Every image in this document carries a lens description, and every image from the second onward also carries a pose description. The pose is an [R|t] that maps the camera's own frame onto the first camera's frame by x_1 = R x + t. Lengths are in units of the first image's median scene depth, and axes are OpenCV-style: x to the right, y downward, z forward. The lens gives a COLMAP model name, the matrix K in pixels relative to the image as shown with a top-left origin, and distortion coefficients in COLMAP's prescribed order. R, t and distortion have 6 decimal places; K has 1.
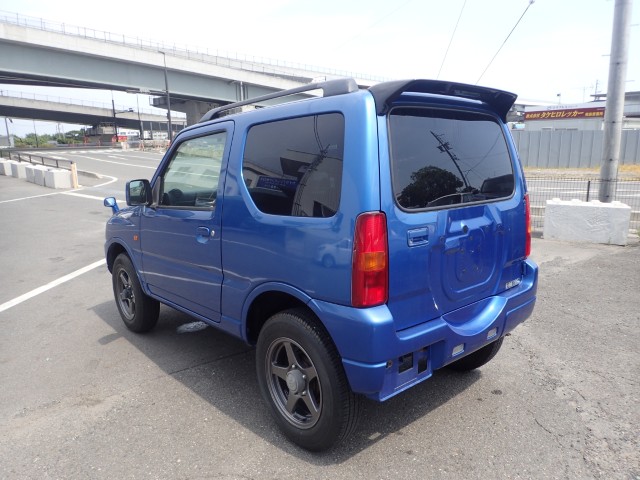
lens RADIAL K [[472.1, 0, 320.6], [0, 472.1, 249.4], [0, 0, 1]] dist [-0.026464, -0.004119]
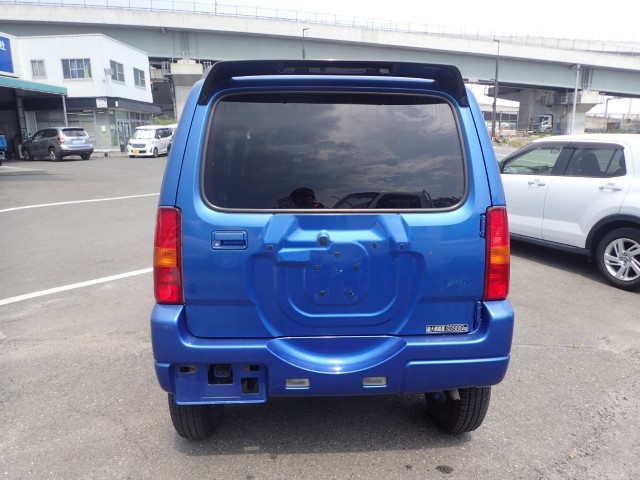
lens RADIAL K [[472.1, 0, 325.5], [0, 472.1, 241.3], [0, 0, 1]] dist [-0.026464, -0.004119]
pose [[0.787049, 0.138308, -0.601186, 0.209767], [-0.135146, 0.989527, 0.050721, -0.022304], [0.601905, 0.041328, 0.797498, 0.093287]]
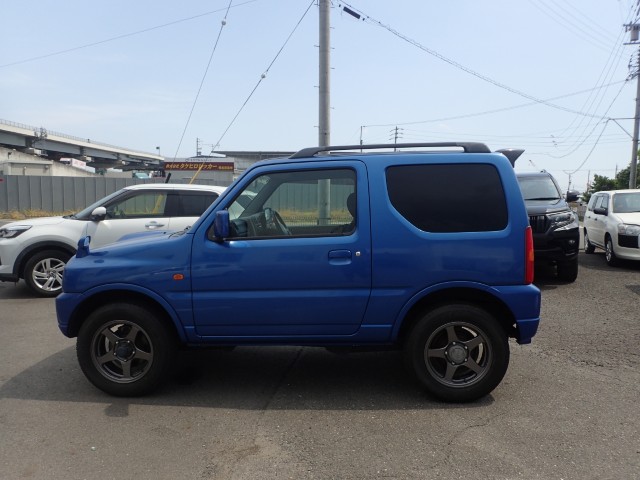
lens RADIAL K [[472.1, 0, 316.3], [0, 472.1, 243.8], [0, 0, 1]] dist [-0.026464, -0.004119]
pose [[0.718707, -0.042135, 0.694035, -0.346511], [0.118246, 0.991029, -0.062284, 0.000419], [-0.685185, 0.126831, 0.717242, 0.071764]]
